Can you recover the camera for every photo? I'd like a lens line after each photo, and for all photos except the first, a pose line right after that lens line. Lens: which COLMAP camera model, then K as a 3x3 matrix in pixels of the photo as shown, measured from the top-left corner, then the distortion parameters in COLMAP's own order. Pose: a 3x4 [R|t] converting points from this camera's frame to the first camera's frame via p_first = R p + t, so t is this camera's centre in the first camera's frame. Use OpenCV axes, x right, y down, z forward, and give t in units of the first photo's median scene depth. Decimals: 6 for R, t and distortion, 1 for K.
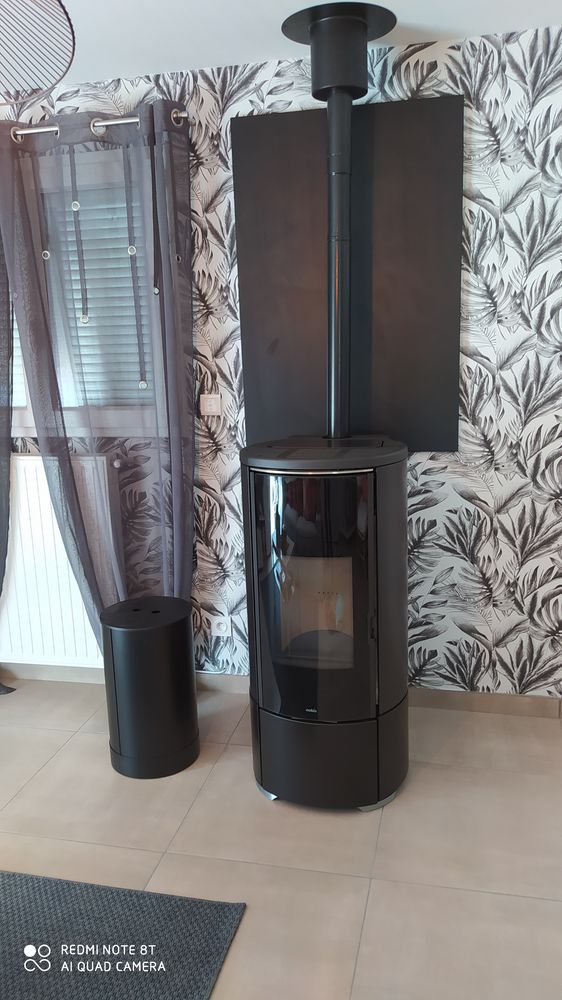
lens RADIAL K [[755.3, 0, 289.6], [0, 755.3, 497.3], [0, 0, 1]] dist [0.097044, -0.175242]
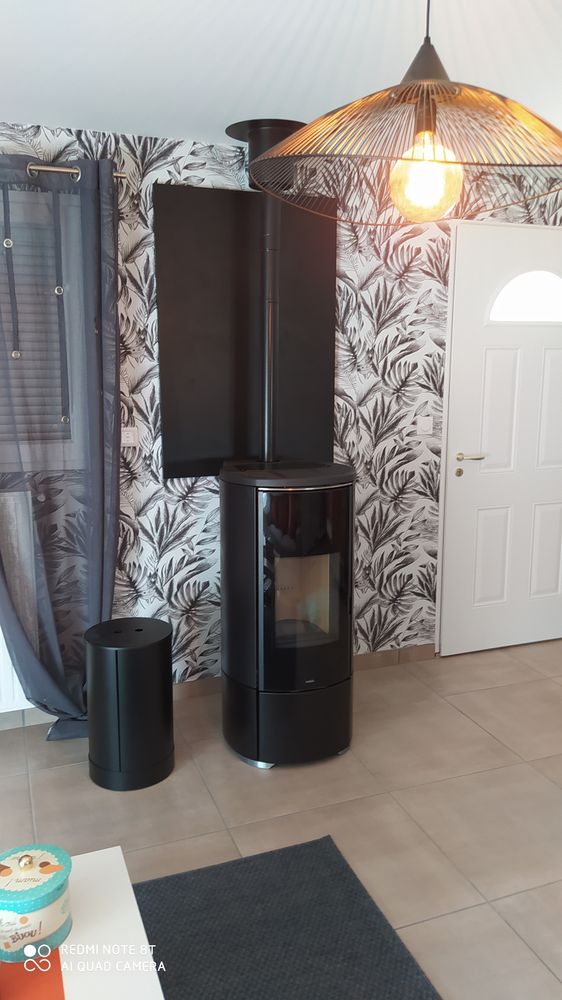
lens RADIAL K [[755.3, 0, 289.9], [0, 755.3, 496.2], [0, 0, 1]] dist [0.097044, -0.175242]
pose [[0.828607, -0.066490, 0.555869, -0.556968], [0.086364, 0.996218, -0.009576, -0.008725], [-0.553129, 0.055942, 0.831215, -0.019813]]
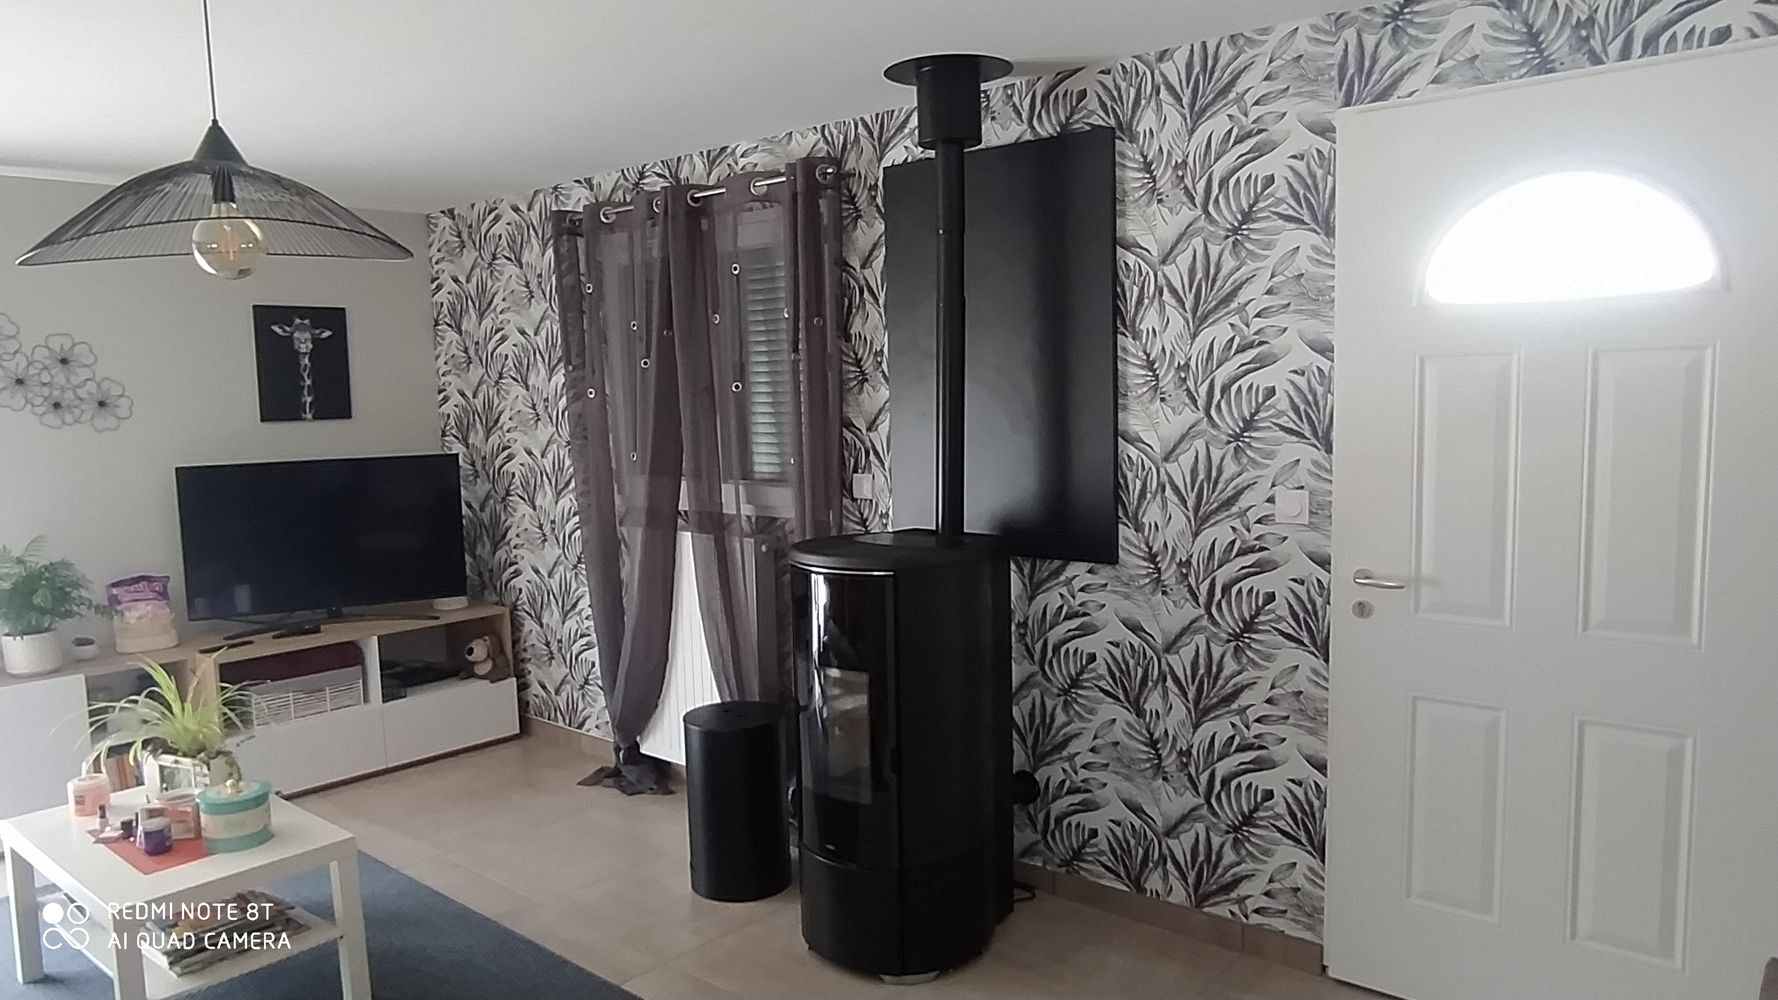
lens RADIAL K [[1188.0, 0, 885.5], [0, 1188.0, 505.1], [0, 0, 1]] dist [-0.067067, 0.045106]
pose [[0.883721, 0.058338, -0.464364, 0.570461], [-0.098034, 0.993263, -0.061783, -0.024300], [0.457631, 0.100123, 0.883487, -0.160457]]
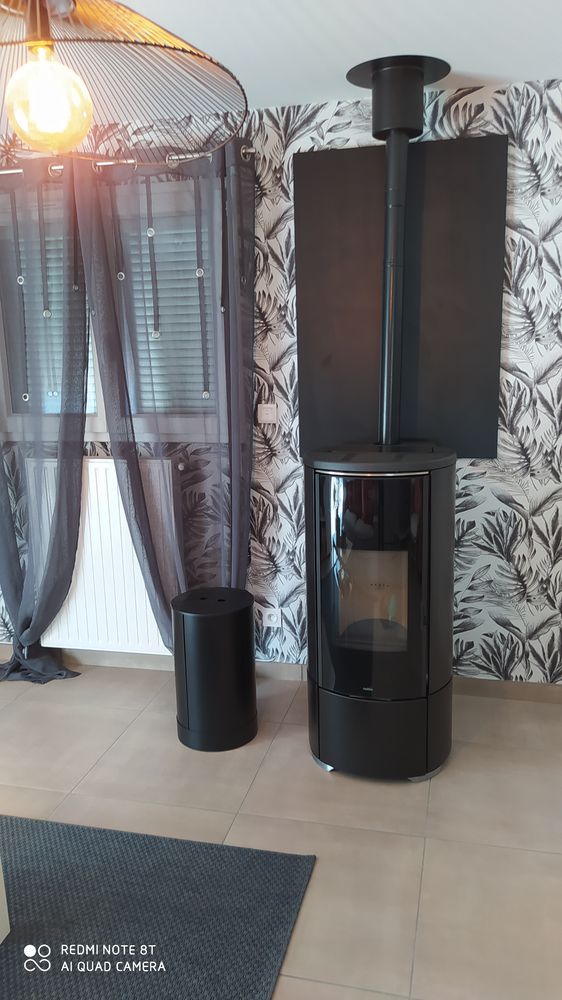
lens RADIAL K [[755.3, 0, 285.4], [0, 755.3, 501.9], [0, 0, 1]] dist [0.097044, -0.175242]
pose [[0.999865, 0.010919, -0.012307, -0.068074], [-0.010981, 0.999928, -0.004914, 0.011037], [0.012252, 0.005048, 0.999912, -0.095616]]
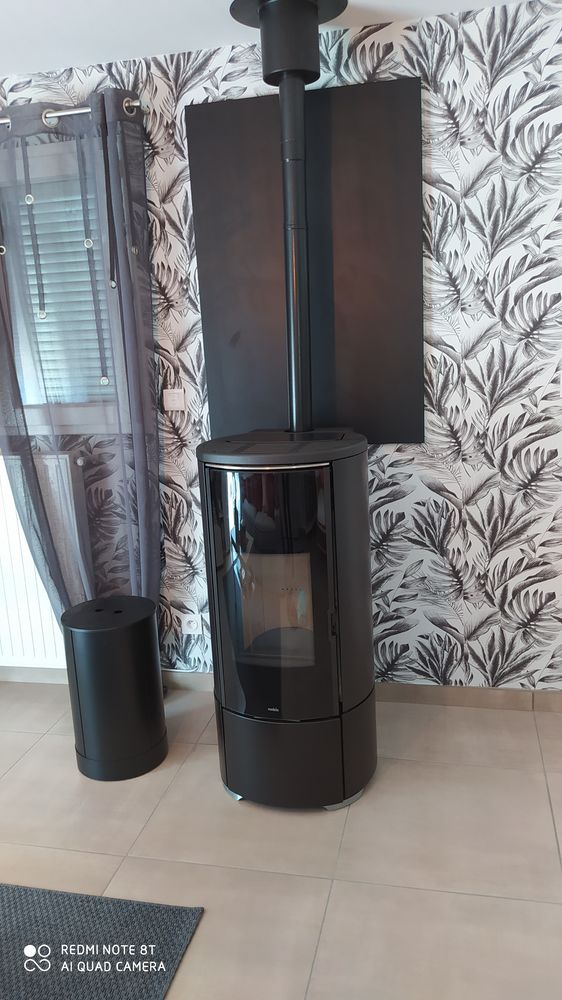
lens RADIAL K [[755.3, 0, 287.9], [0, 755.3, 498.1], [0, 0, 1]] dist [0.097044, -0.175242]
pose [[0.999811, -0.019331, -0.001847, 0.045830], [0.019351, 0.999744, 0.011733, -0.003571], [0.001620, -0.011767, 0.999929, 0.016865]]
